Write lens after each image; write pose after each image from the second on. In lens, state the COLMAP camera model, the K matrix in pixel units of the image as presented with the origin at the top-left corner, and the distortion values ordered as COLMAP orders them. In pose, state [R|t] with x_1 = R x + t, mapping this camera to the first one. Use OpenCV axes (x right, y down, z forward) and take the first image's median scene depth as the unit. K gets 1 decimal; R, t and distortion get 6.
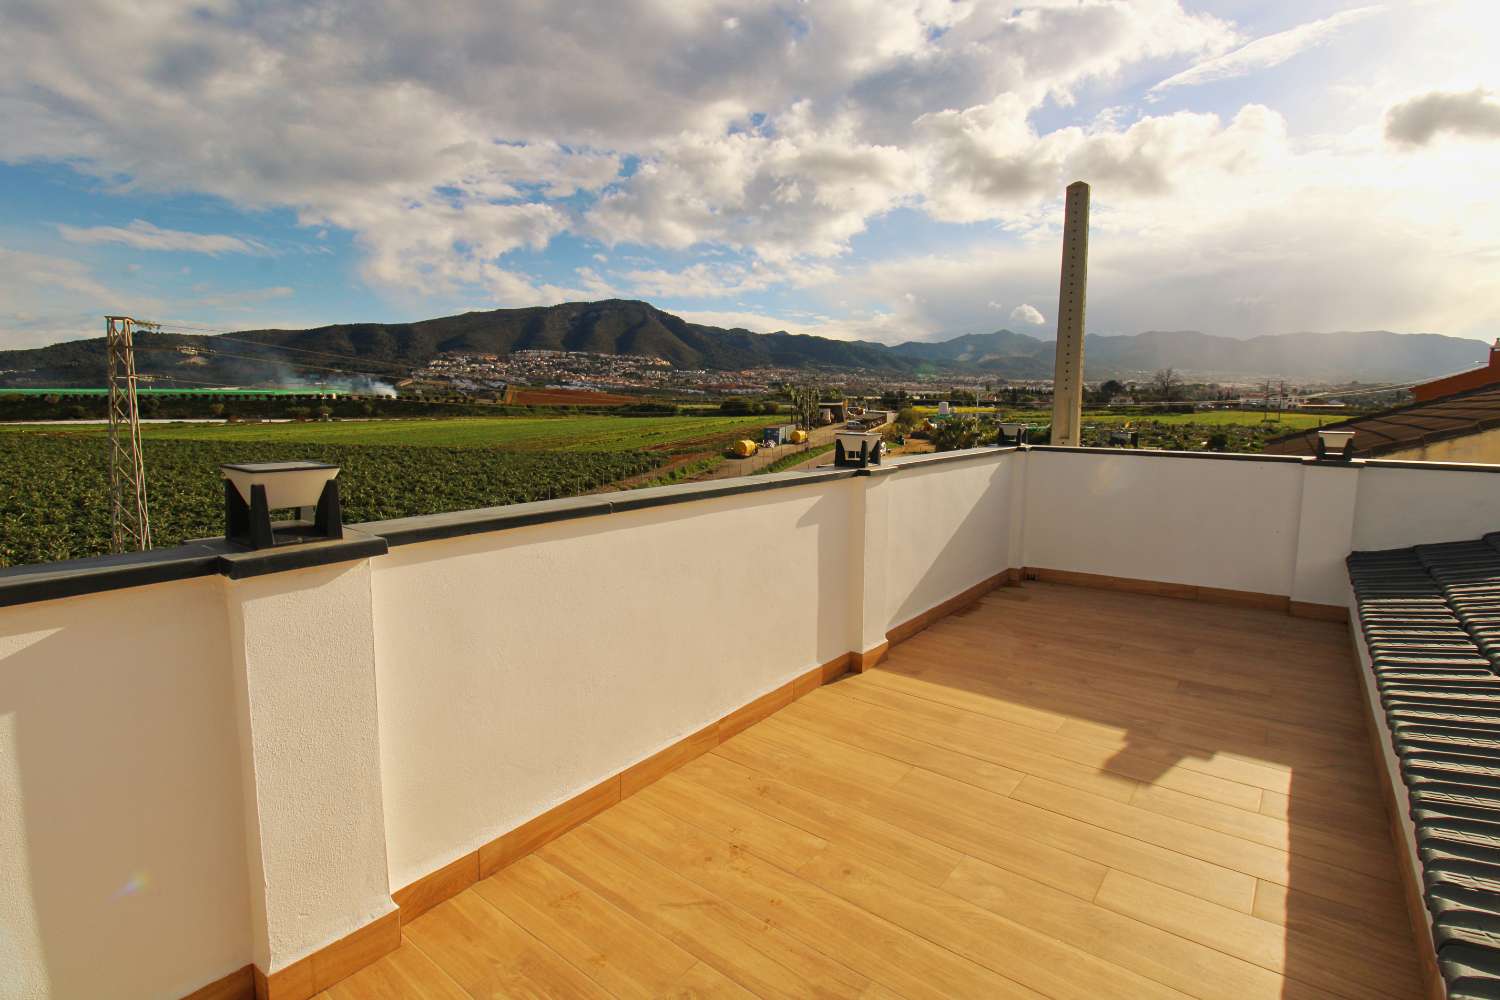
lens RADIAL K [[697.5, 0, 750.0], [0, 697.5, 500.0], [0, 0, 1]] dist [-0.000793, -0.017592]
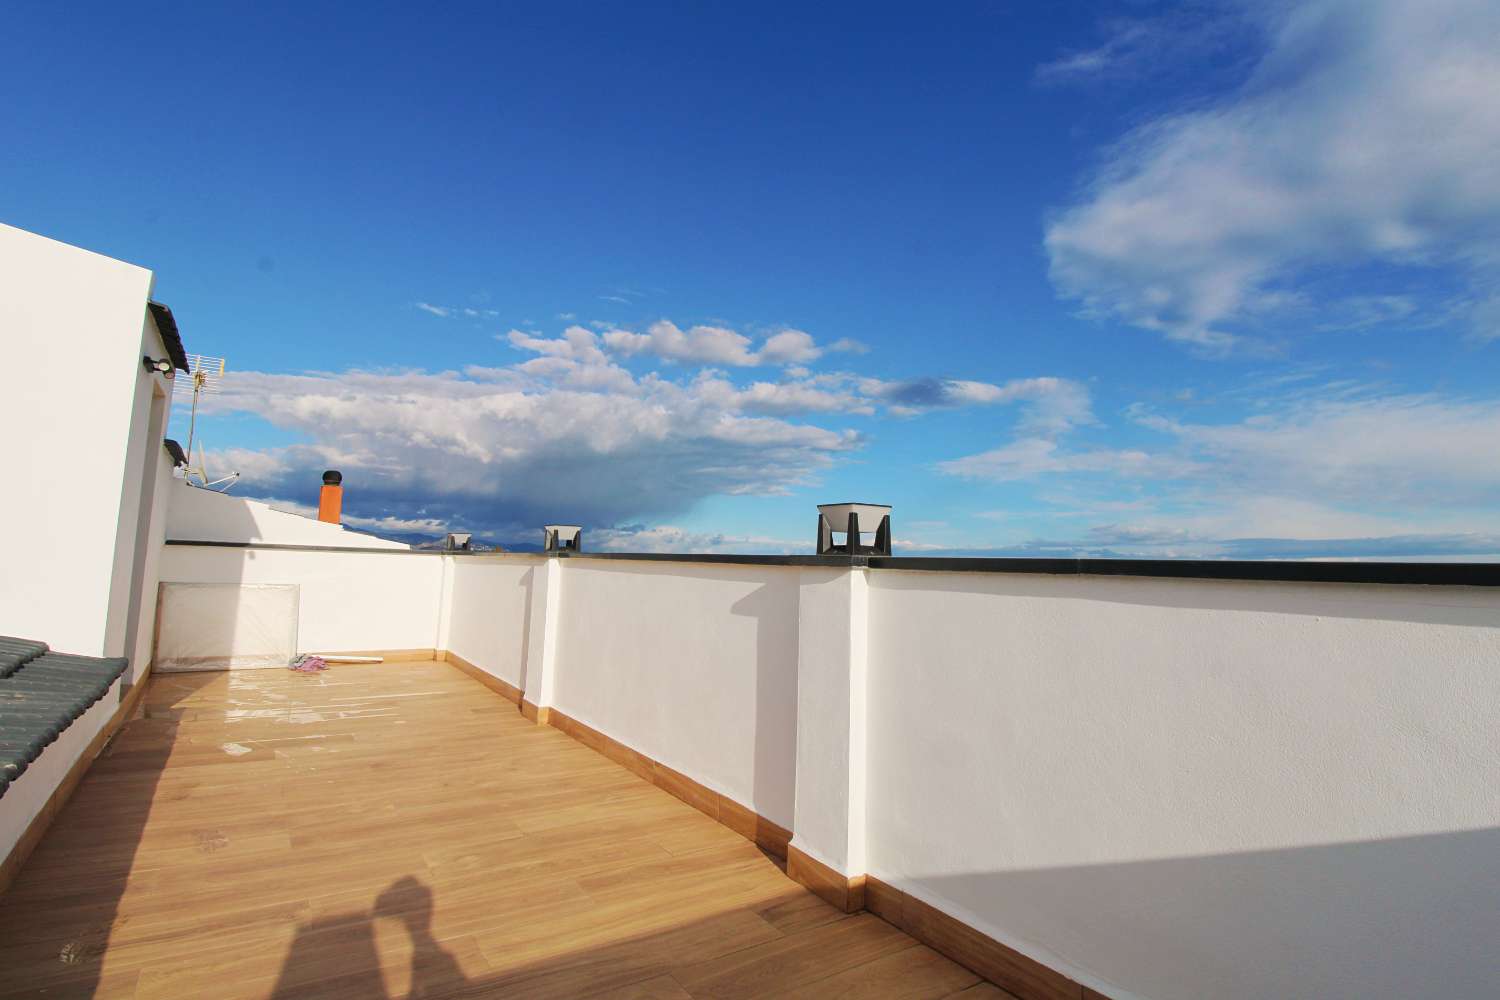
lens RADIAL K [[742.8, 0, 750.0], [0, 742.8, 500.0], [0, 0, 1]] dist [-0.000773, -0.000271]
pose [[-0.297111, -0.086267, -0.950938, 1.061054], [-0.150047, 0.987755, -0.042727, -0.070364], [0.942980, 0.129990, -0.306417, 1.417741]]
